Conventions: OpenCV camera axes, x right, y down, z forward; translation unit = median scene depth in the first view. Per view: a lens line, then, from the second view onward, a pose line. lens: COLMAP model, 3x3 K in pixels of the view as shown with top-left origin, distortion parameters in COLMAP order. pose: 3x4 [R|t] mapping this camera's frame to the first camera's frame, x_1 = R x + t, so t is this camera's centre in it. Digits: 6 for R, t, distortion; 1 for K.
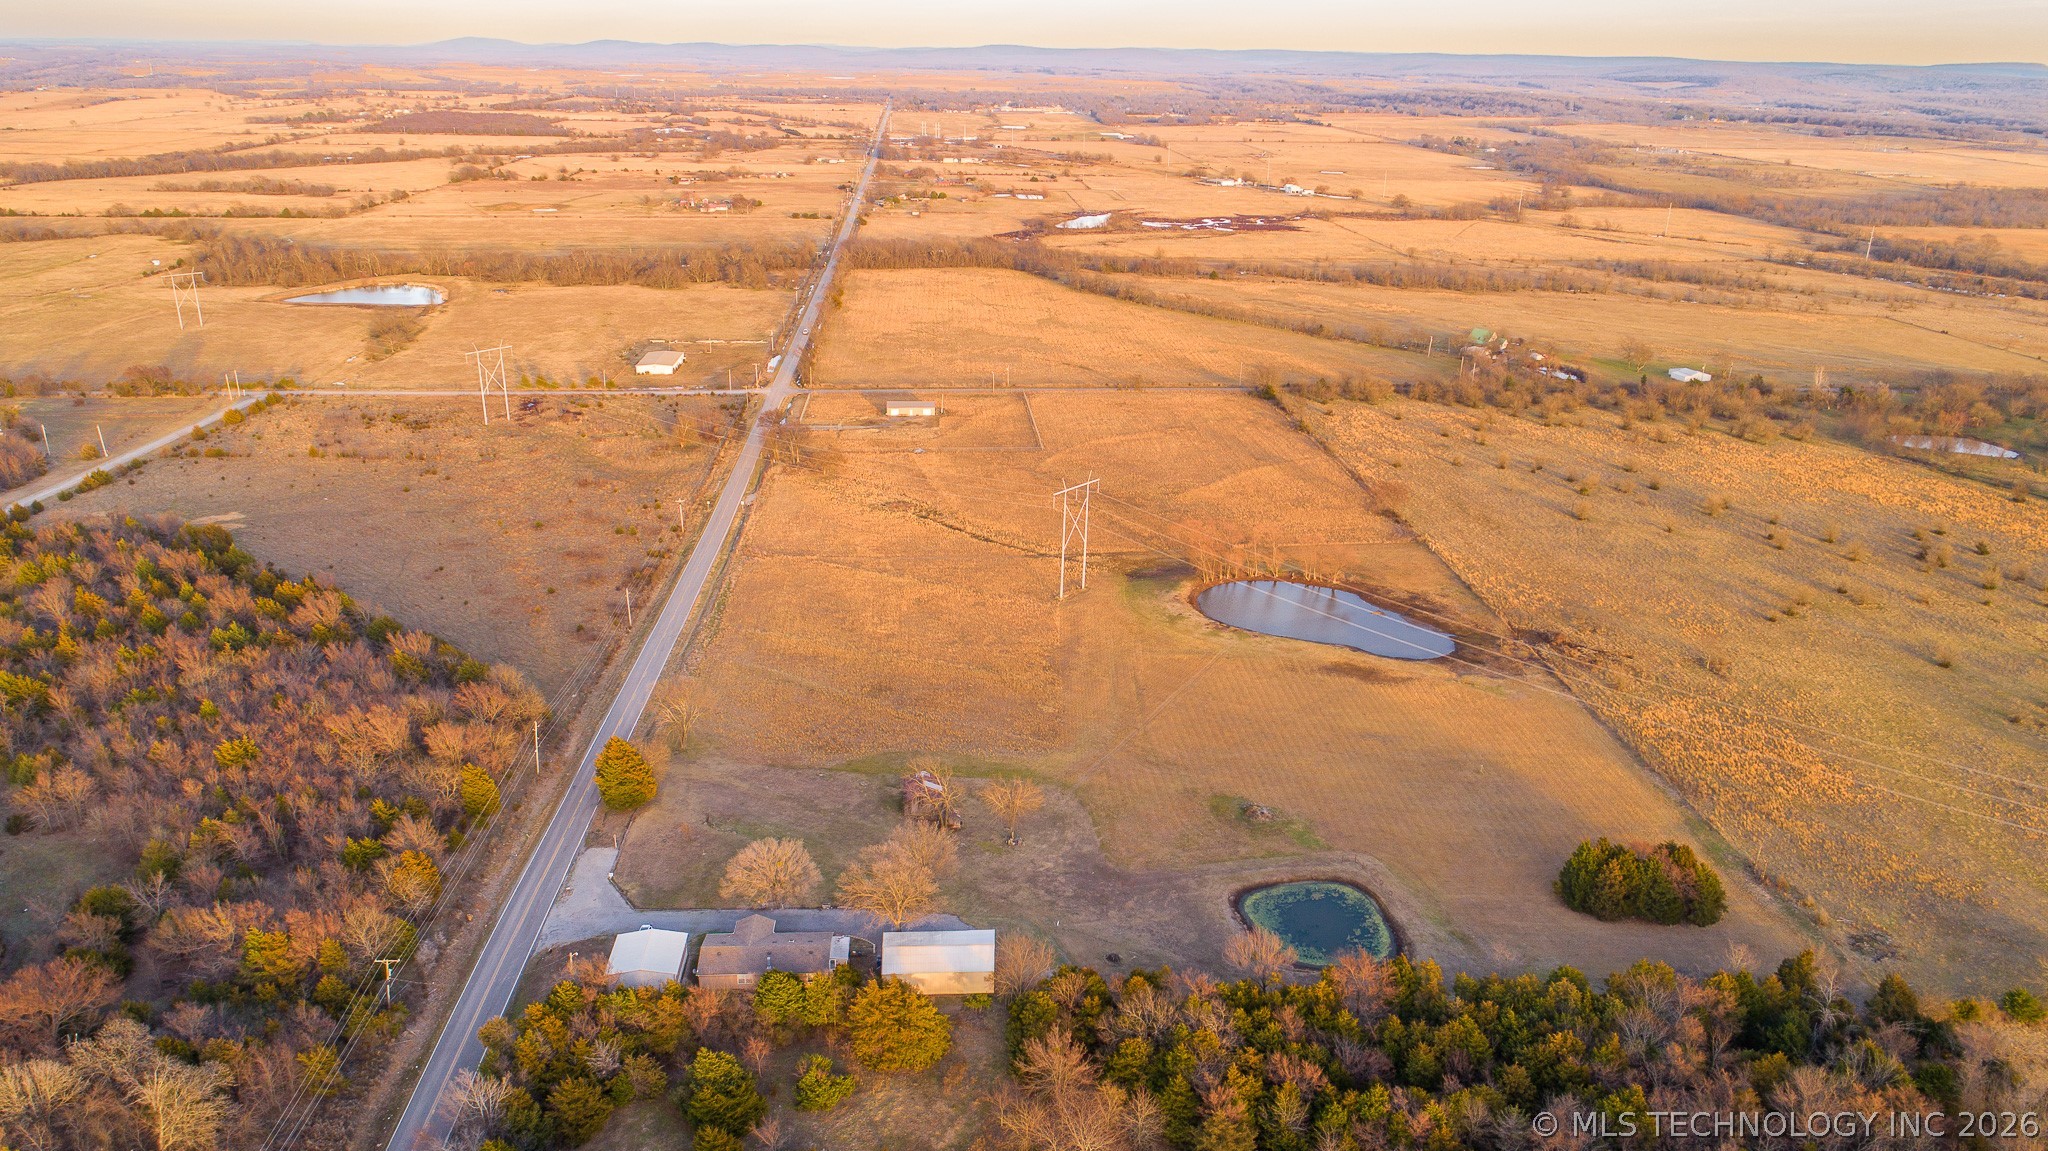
lens RADIAL K [[1371.8, 0, 1024.0], [0, 1371.8, 575.5], [0, 0, 1]] dist [-0.020801, 0.015734]
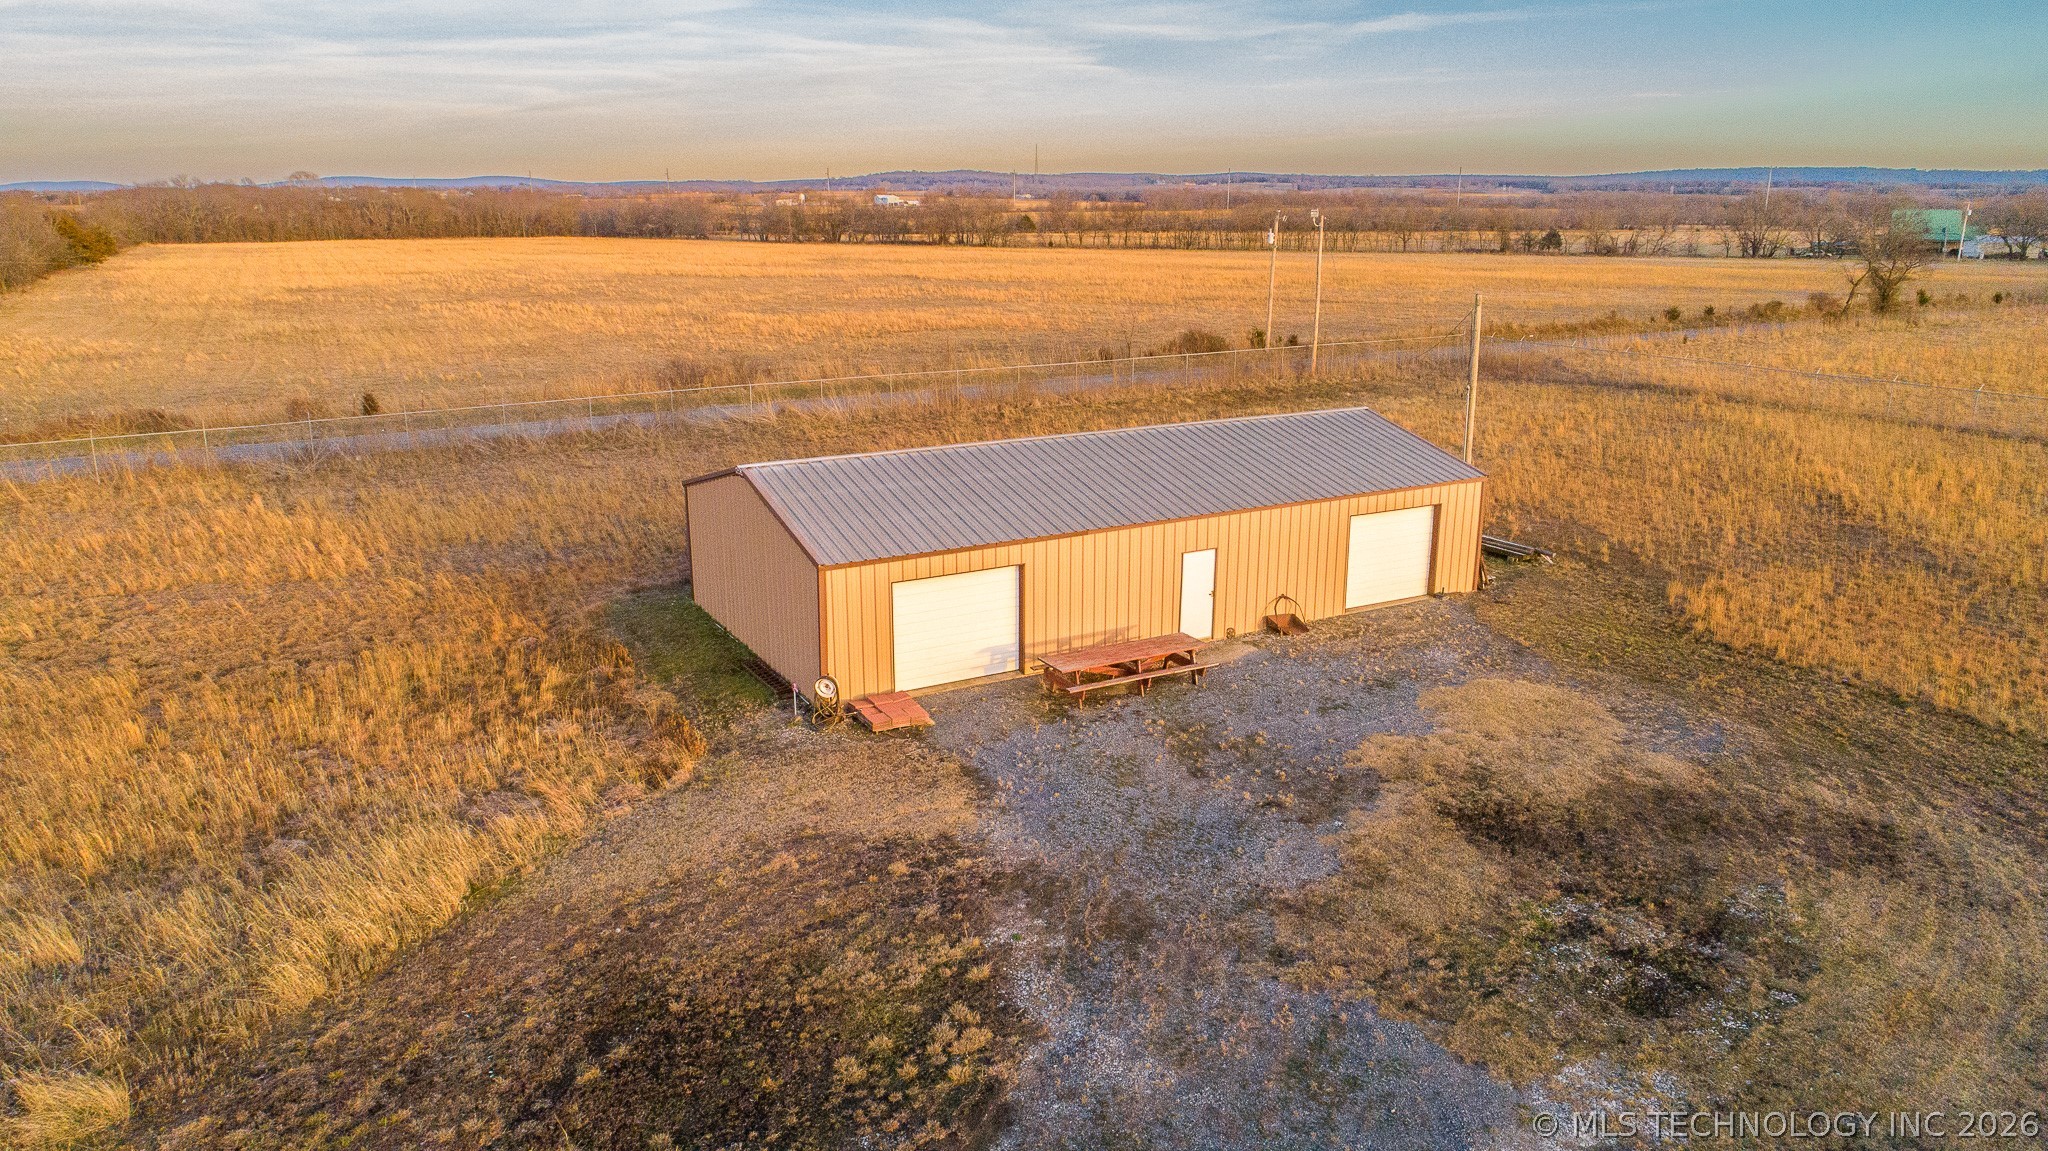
lens RADIAL K [[1390.8, 0, 1024.0], [0, 1390.8, 517.4], [0, 0, 1]] dist [-0.019146, 0.007982]
pose [[0.908651, -0.109558, 0.402927, -0.108551], [0.161686, 0.982003, -0.097613, -0.112140], [-0.384981, 0.153844, 0.910012, 0.903566]]
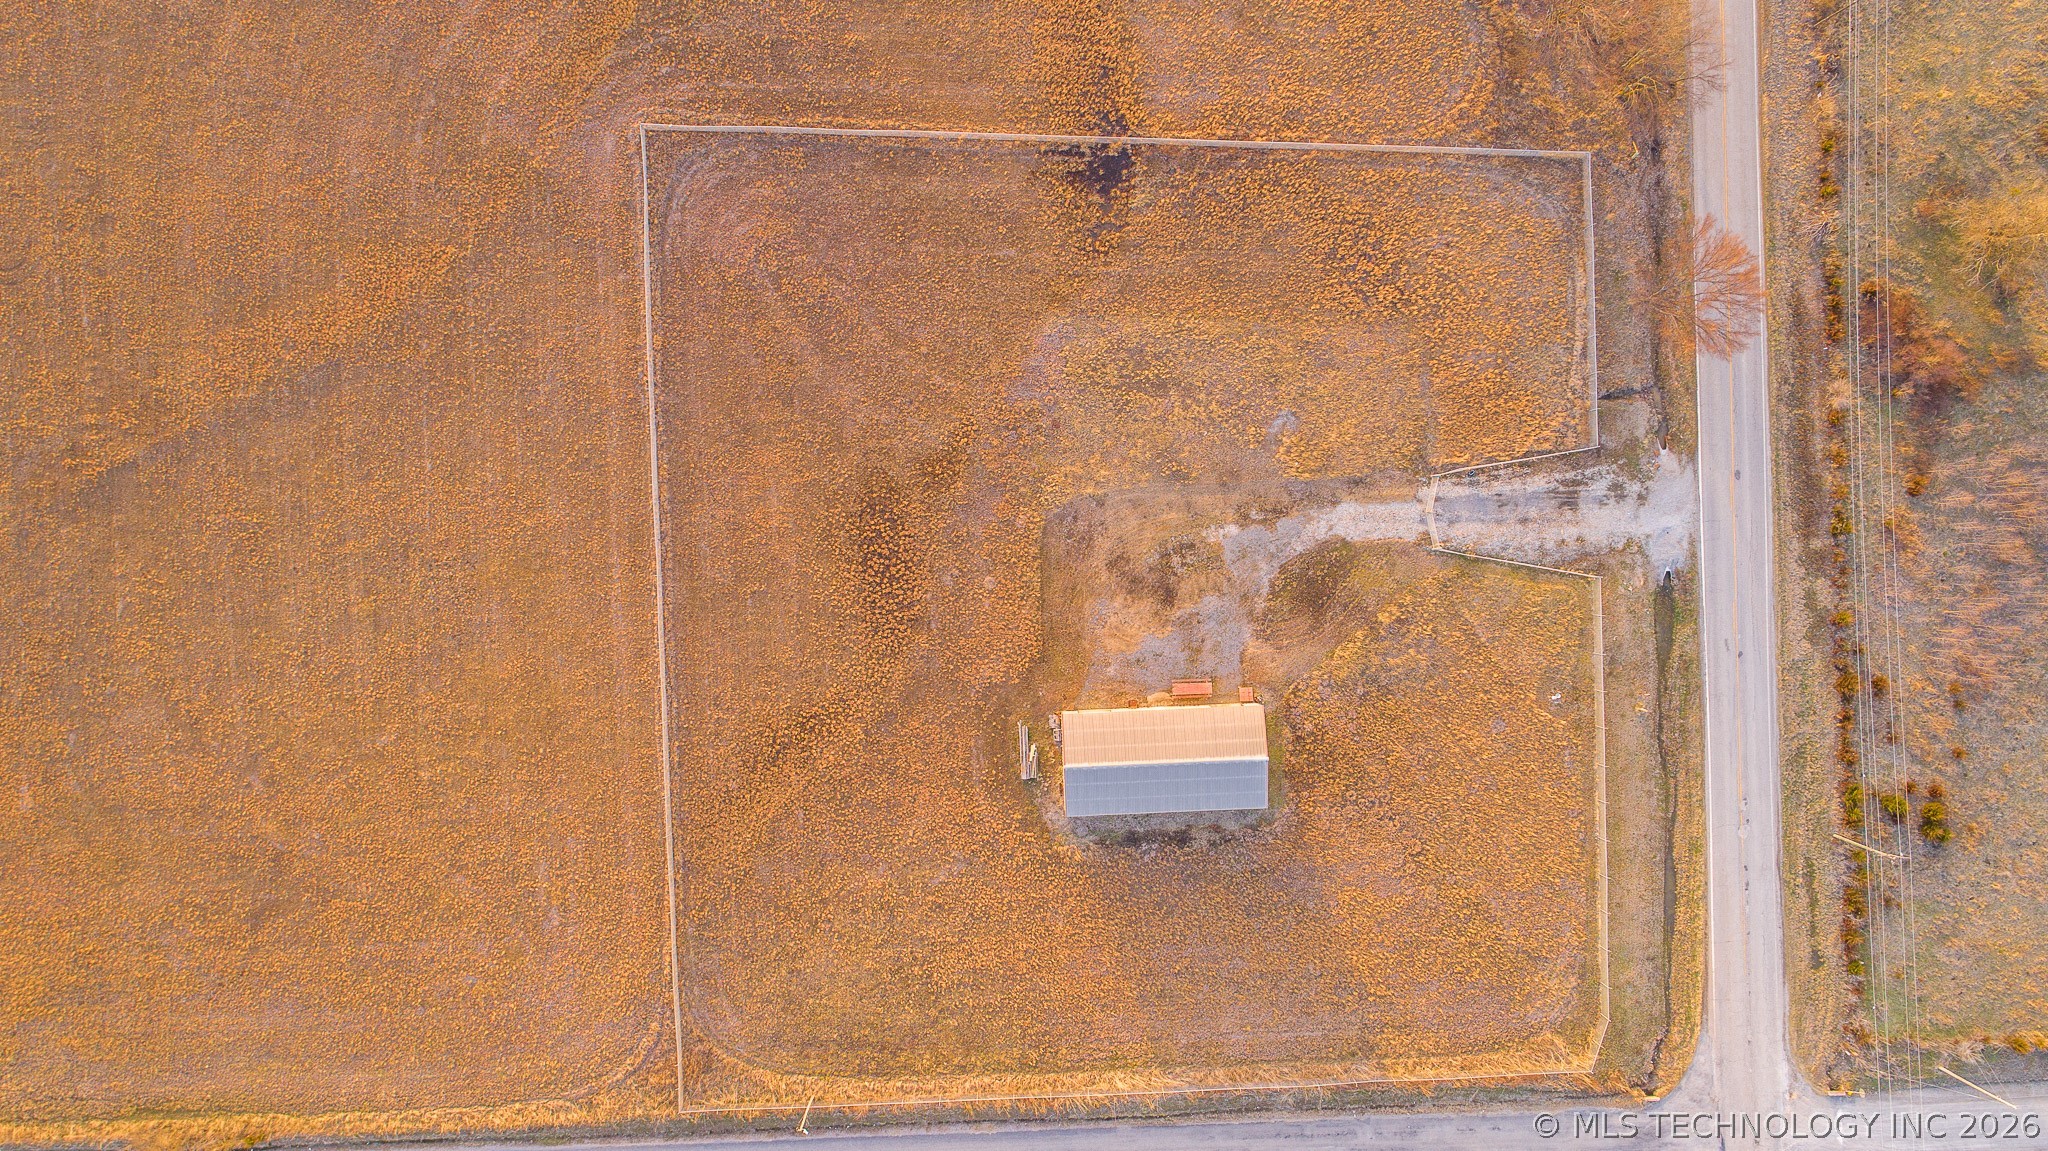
lens RADIAL K [[1371.8, 0, 1024.0], [0, 1371.8, 575.5], [0, 0, 1]] dist [-0.020801, 0.015734]
pose [[-0.999042, -0.038986, -0.019877, -0.050461], [-0.004543, -0.359374, 0.933182, -0.320295], [-0.043524, 0.932379, 0.358853, 0.851854]]
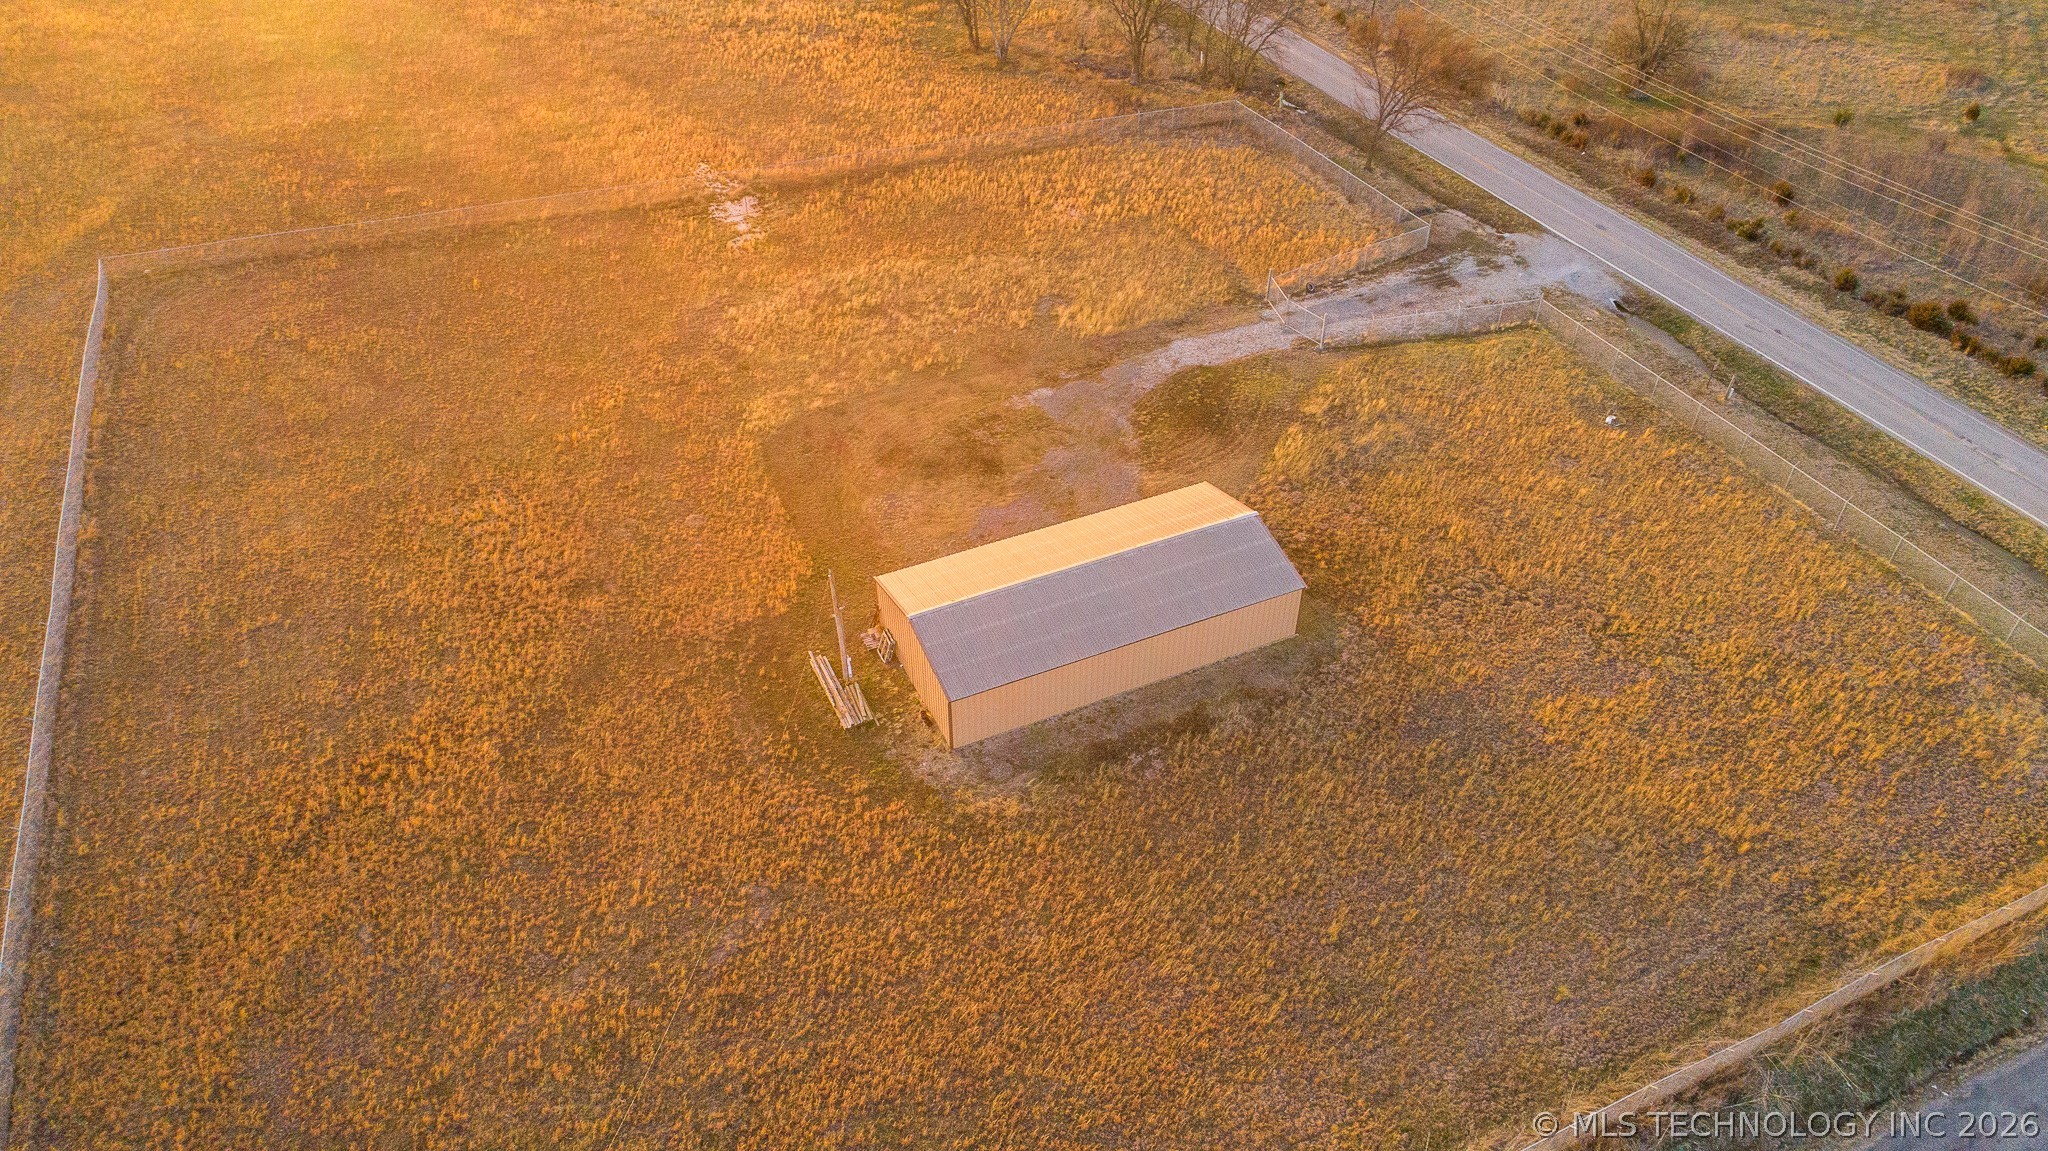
lens RADIAL K [[1371.8, 0, 1024.0], [0, 1371.8, 575.5], [0, 0, 1]] dist [-0.020801, 0.015734]
pose [[-0.938276, 0.209949, -0.274880, -0.041479], [-0.134158, 0.511599, 0.848686, -0.220217], [0.318809, 0.833180, -0.451855, 1.012421]]
